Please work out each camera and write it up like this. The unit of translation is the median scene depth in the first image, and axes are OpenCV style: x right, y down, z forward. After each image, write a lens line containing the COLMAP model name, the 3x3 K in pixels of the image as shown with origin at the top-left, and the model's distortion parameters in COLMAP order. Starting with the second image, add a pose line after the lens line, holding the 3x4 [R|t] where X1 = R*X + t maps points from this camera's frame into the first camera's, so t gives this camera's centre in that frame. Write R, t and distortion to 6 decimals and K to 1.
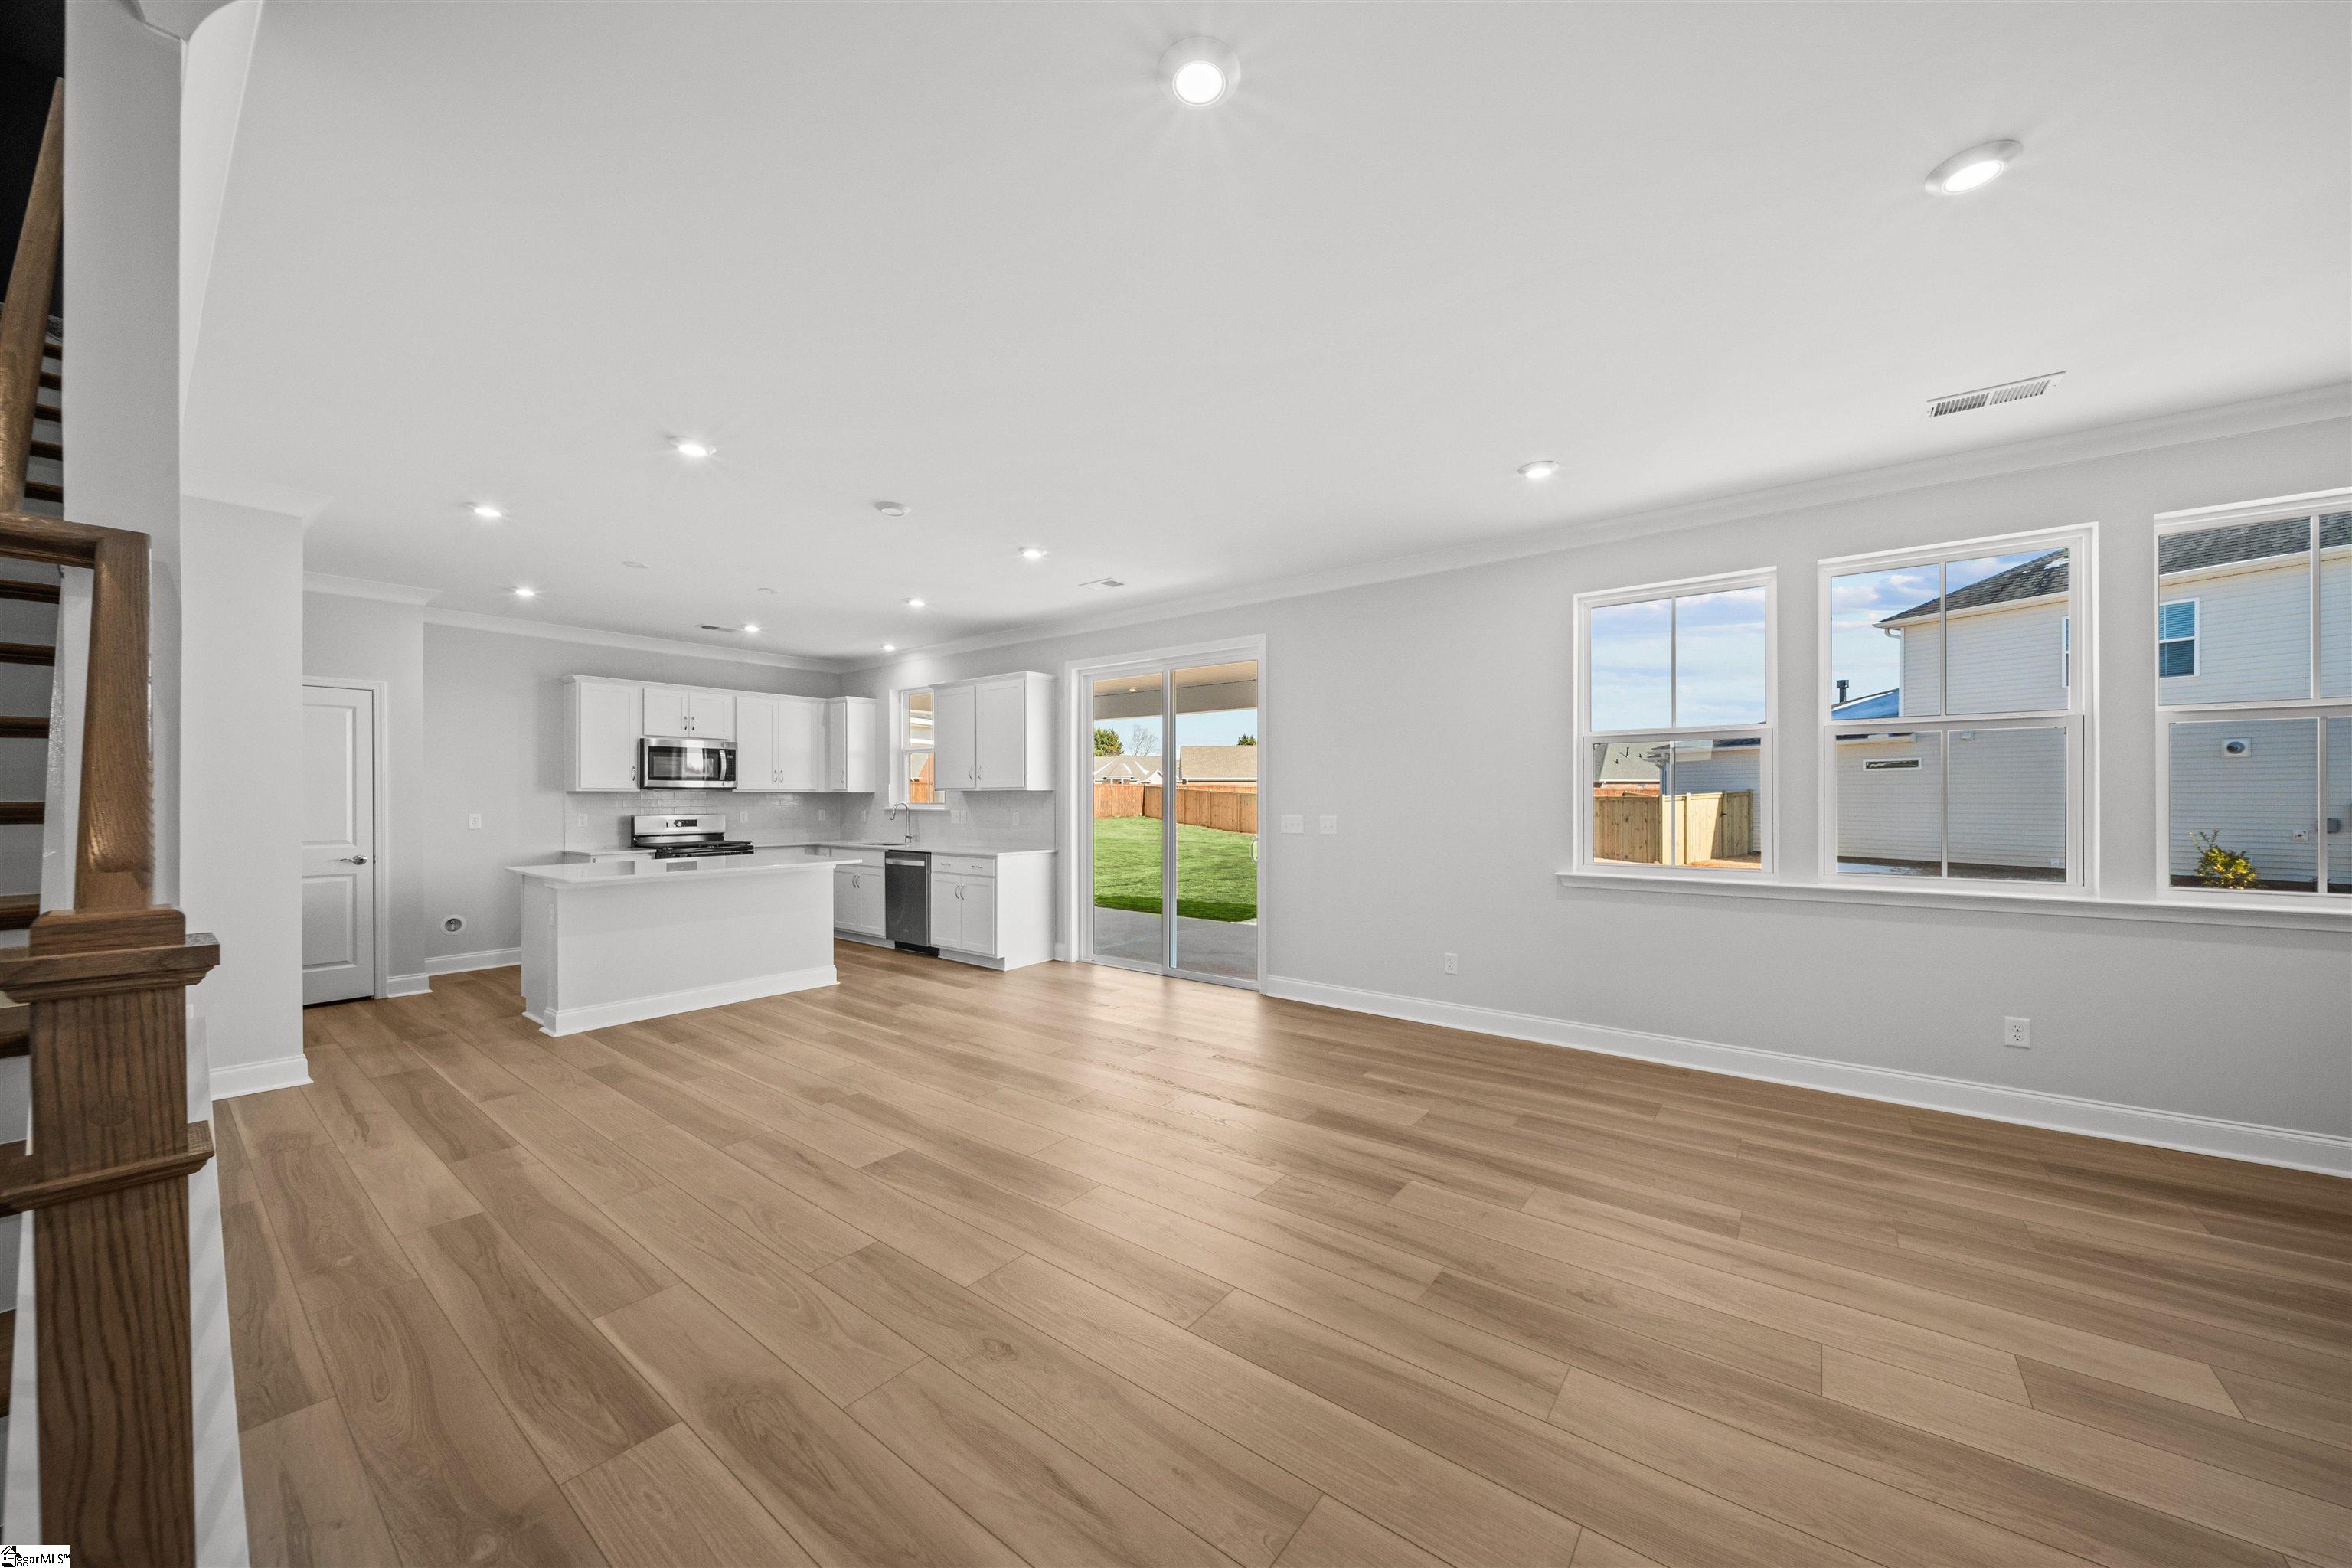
lens RADIAL K [[831.7, 0, 1178.5], [0, 831.7, 793.8], [0, 0, 1]] dist [-0.001592, -0.001673]
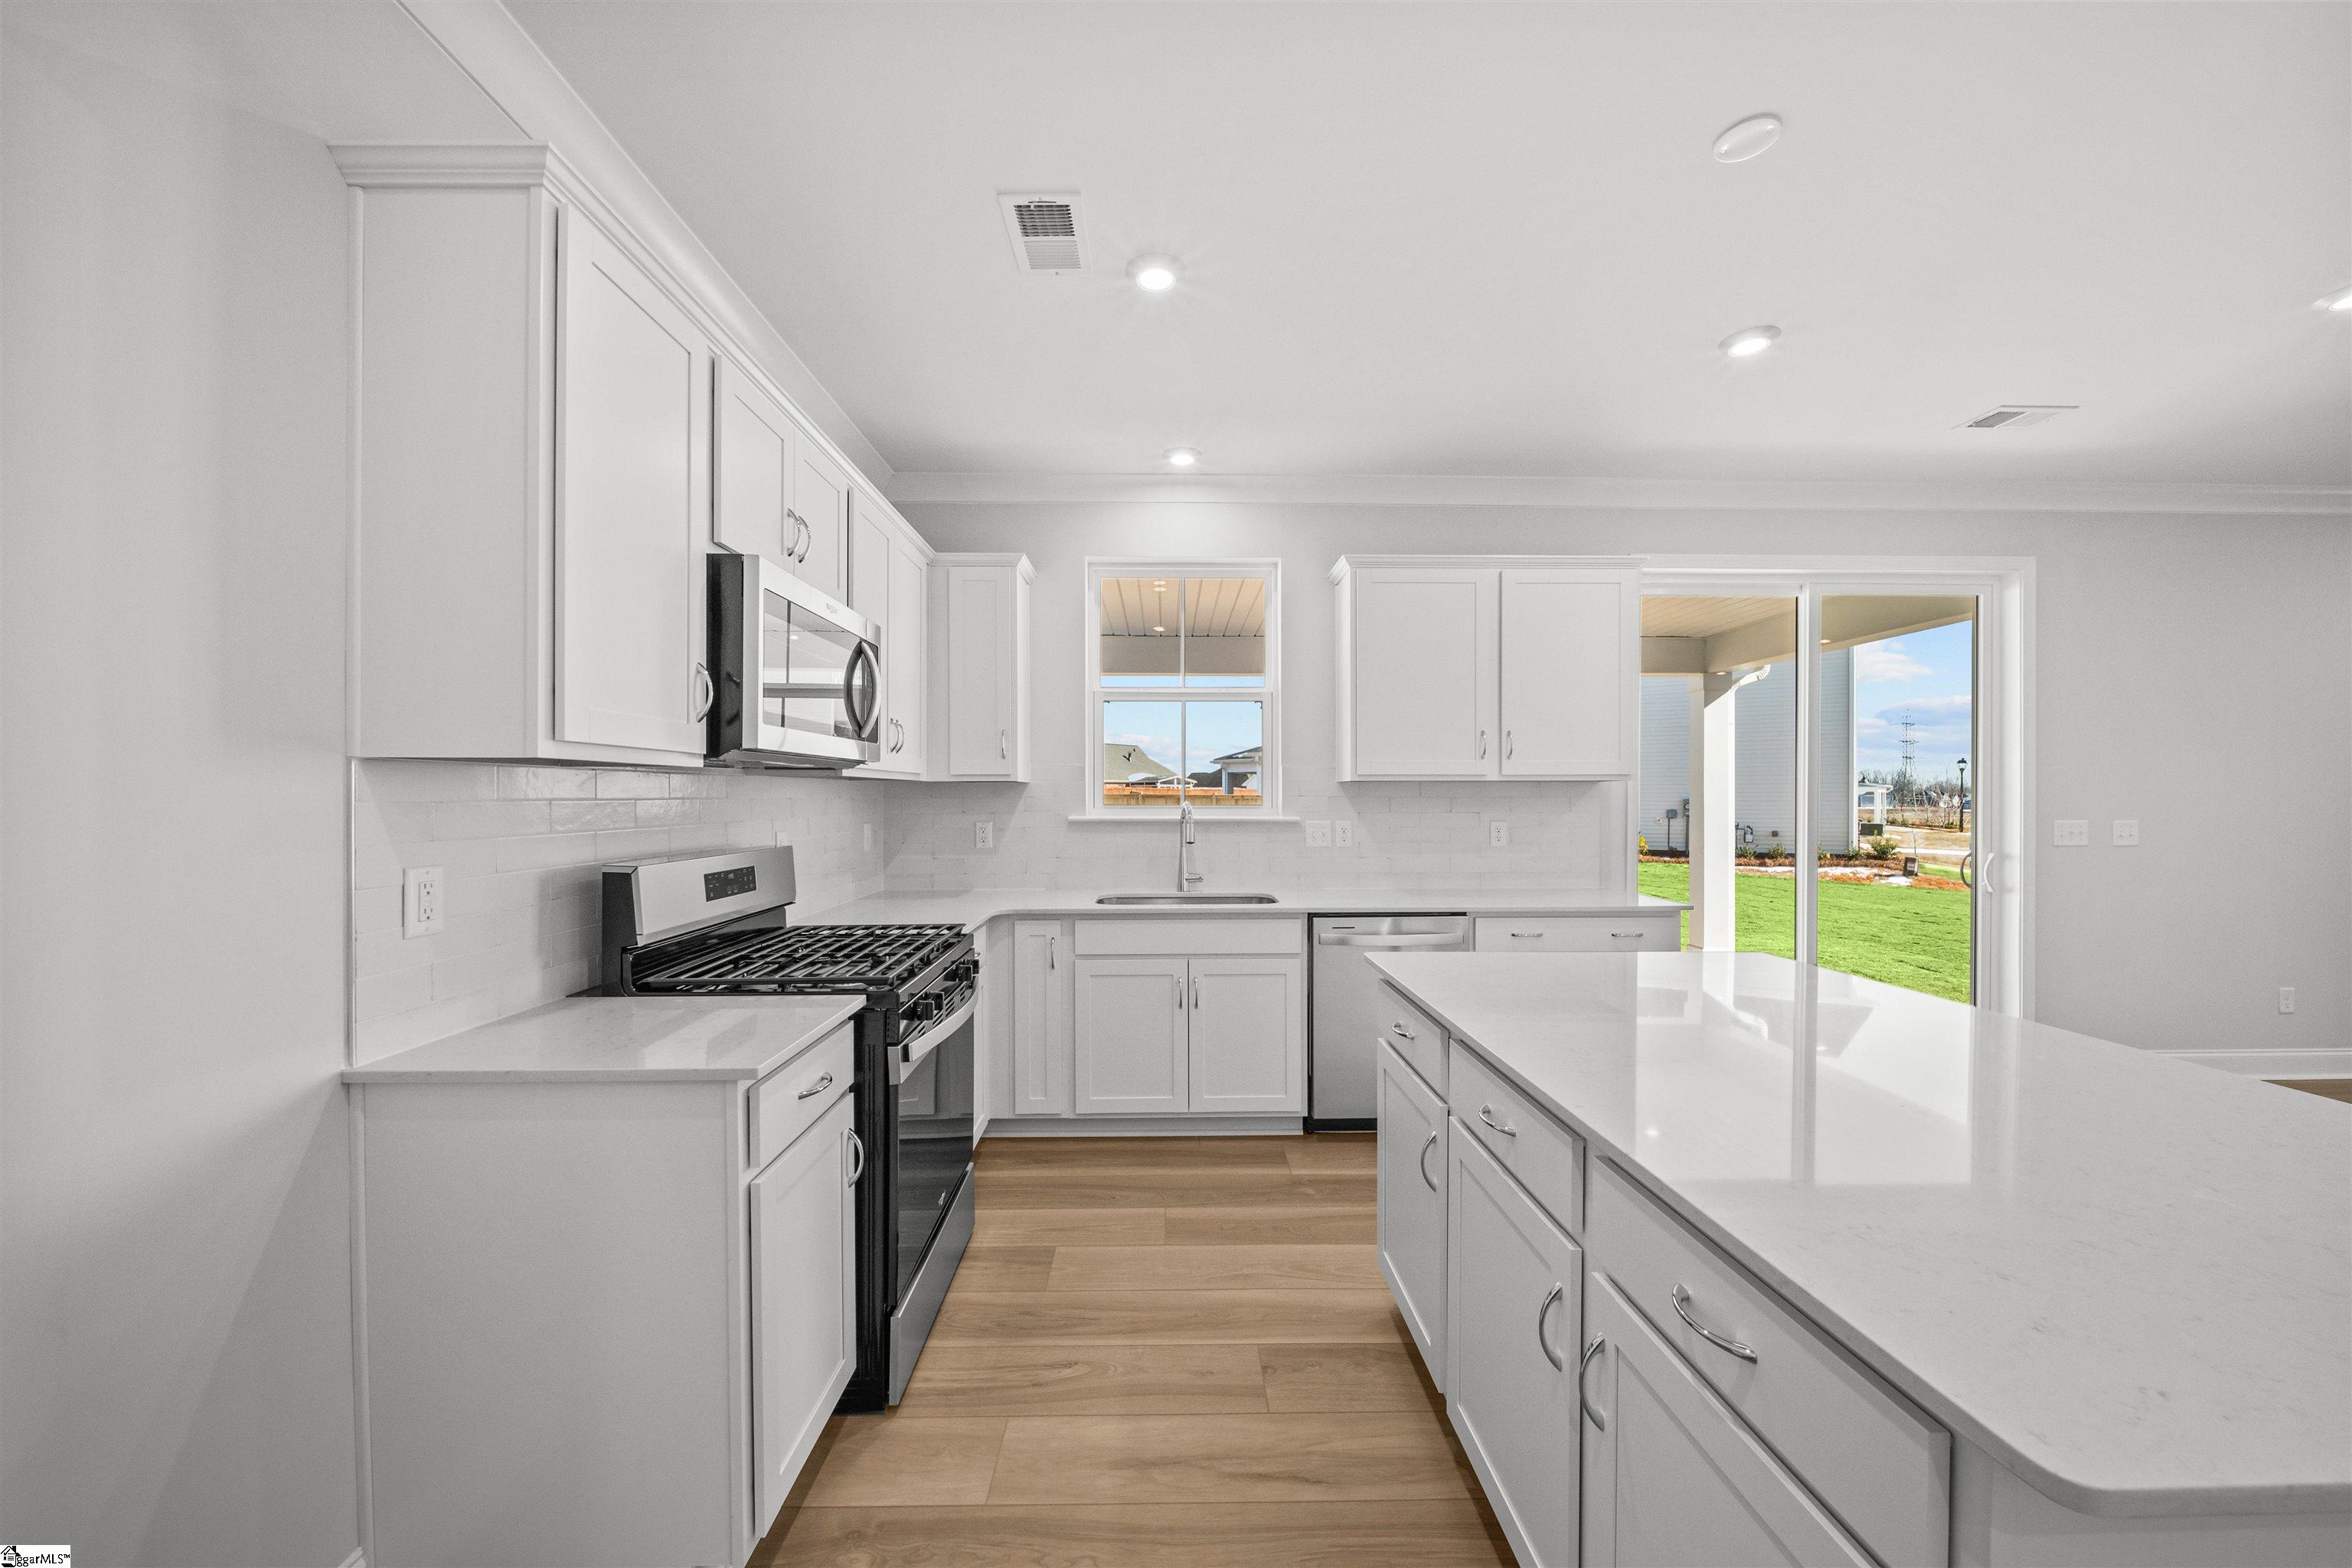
lens RADIAL K [[831.7, 0, 1177.5], [0, 831.7, 797.6], [0, 0, 1]] dist [-0.001592, -0.001673]
pose [[0.778930, 0.000174, 0.627111, -0.750793], [-0.004268, 0.999978, 0.005023, 0.004829], [-0.627097, -0.006589, 0.778914, 0.776569]]
